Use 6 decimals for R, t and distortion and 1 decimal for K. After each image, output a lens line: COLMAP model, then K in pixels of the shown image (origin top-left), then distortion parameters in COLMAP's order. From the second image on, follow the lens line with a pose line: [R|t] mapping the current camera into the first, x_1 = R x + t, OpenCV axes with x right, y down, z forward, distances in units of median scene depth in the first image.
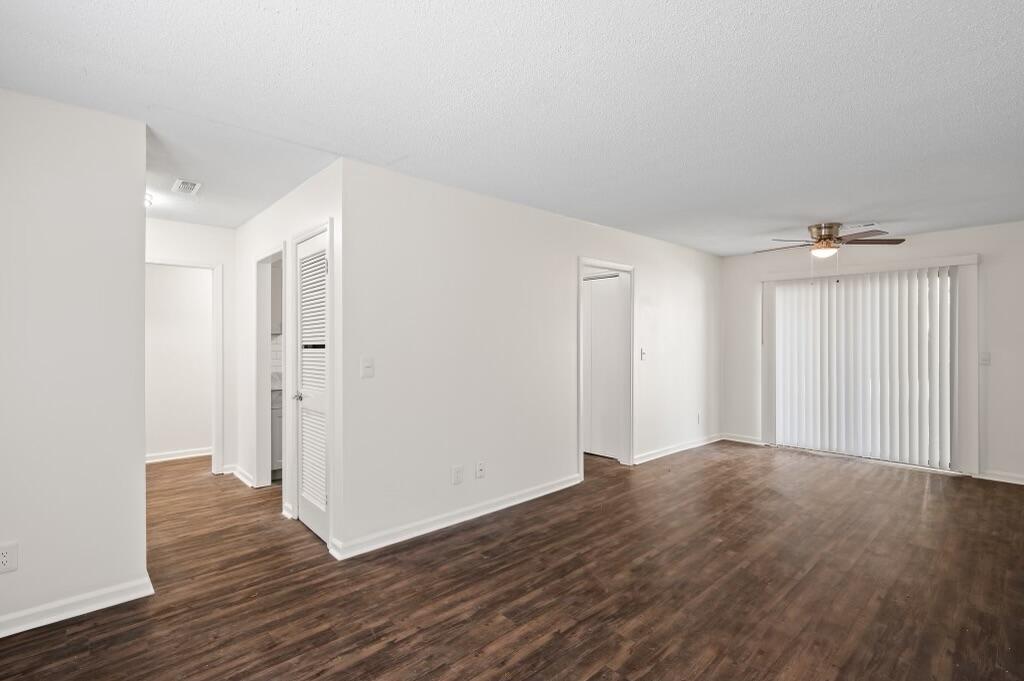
lens RADIAL K [[478.3, 0, 515.5], [0, 478.3, 341.2], [0, 0, 1]] dist [0.004640, -0.000266]
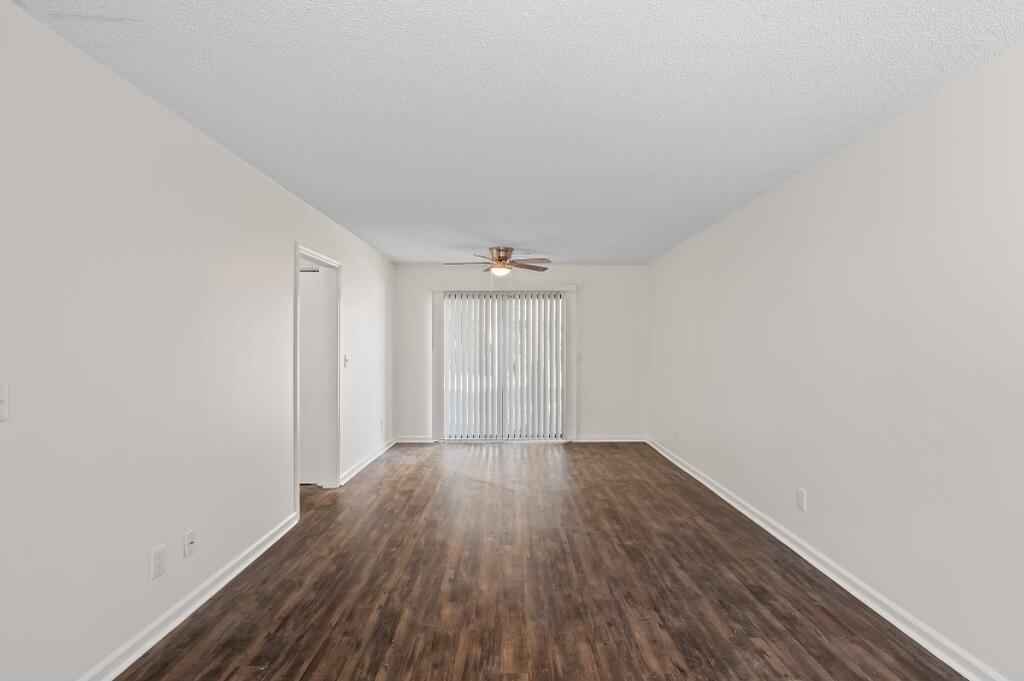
lens RADIAL K [[478.3, 0, 511.2], [0, 478.3, 337.7], [0, 0, 1]] dist [0.004640, -0.000266]
pose [[0.679512, 0.009286, 0.733605, -0.278890], [0.003212, 0.999873, -0.015632, -0.002440], [-0.733657, 0.012978, 0.679396, 0.236612]]
